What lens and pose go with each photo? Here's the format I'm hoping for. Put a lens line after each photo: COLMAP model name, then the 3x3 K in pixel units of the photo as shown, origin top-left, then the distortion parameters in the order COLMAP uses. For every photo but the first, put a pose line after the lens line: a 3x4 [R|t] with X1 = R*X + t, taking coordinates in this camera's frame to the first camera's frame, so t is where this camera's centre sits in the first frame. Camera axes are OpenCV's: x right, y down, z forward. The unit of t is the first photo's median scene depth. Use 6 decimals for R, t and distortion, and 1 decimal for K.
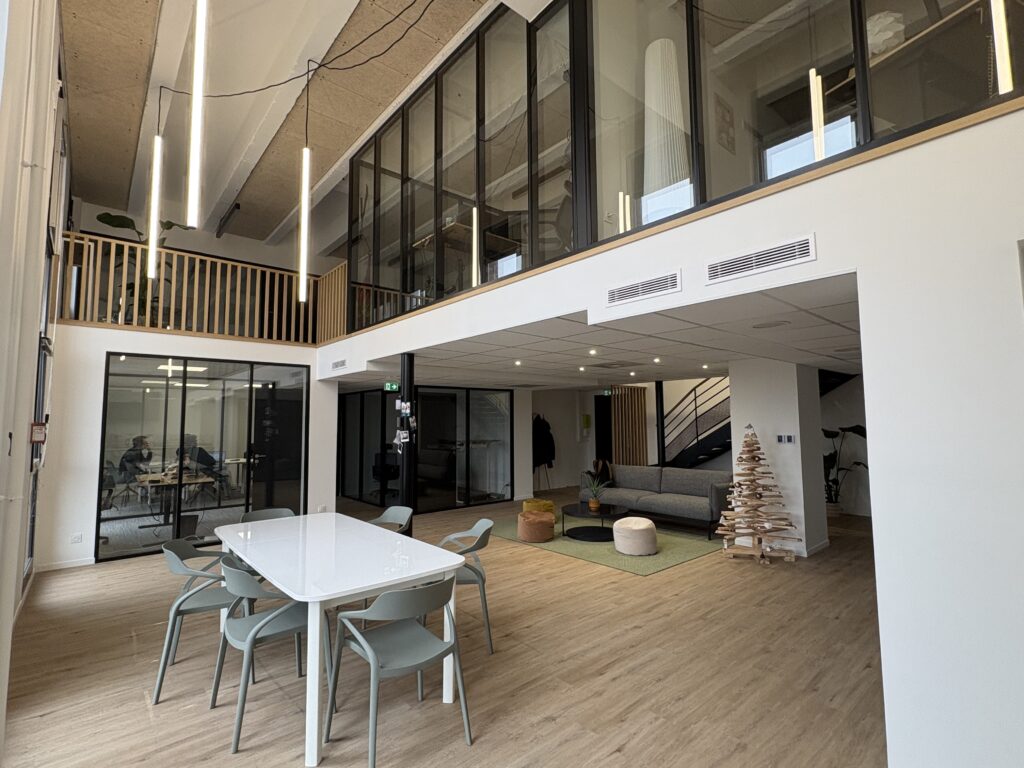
lens RADIAL K [[483.5, 0, 514.3], [0, 483.5, 384.0], [0, 0, 1]] dist [-0.004081, -0.000332]
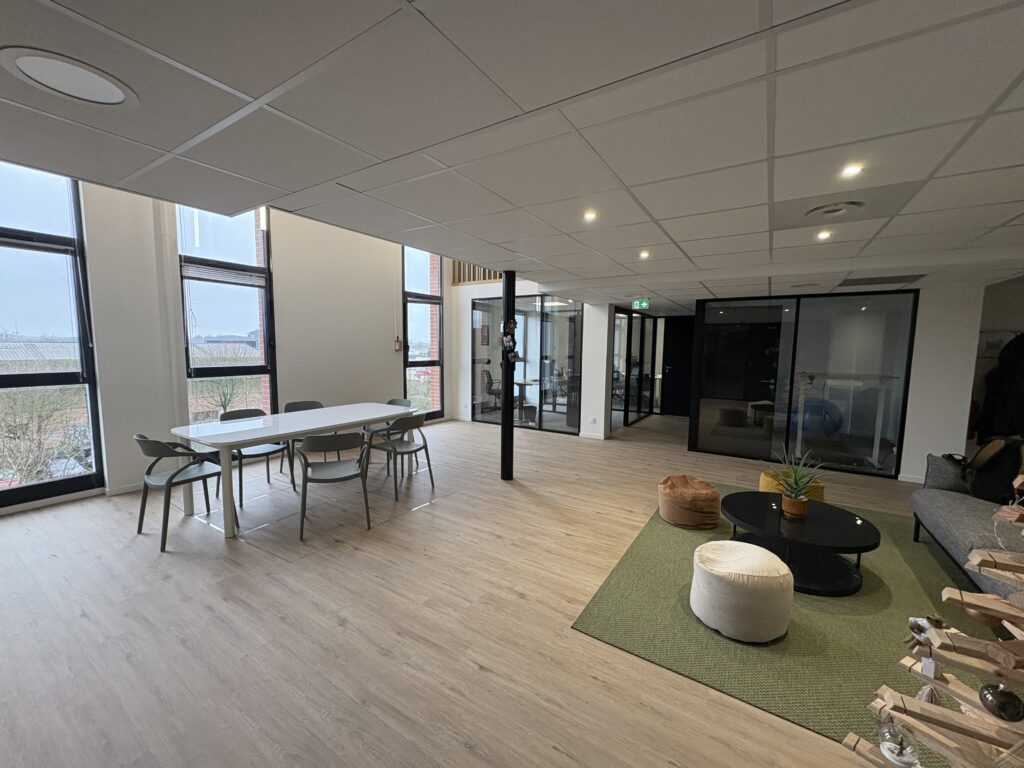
lens RADIAL K [[407.7, 0, 513.1], [0, 407.7, 383.7], [0, 0, 1]] dist [-0.004540, 0.001145]
pose [[0.284414, 0.101510, -0.953312, 0.682193], [0.059646, 0.990579, 0.123273, 0.069800], [0.956844, -0.091922, 0.275679, 0.866858]]
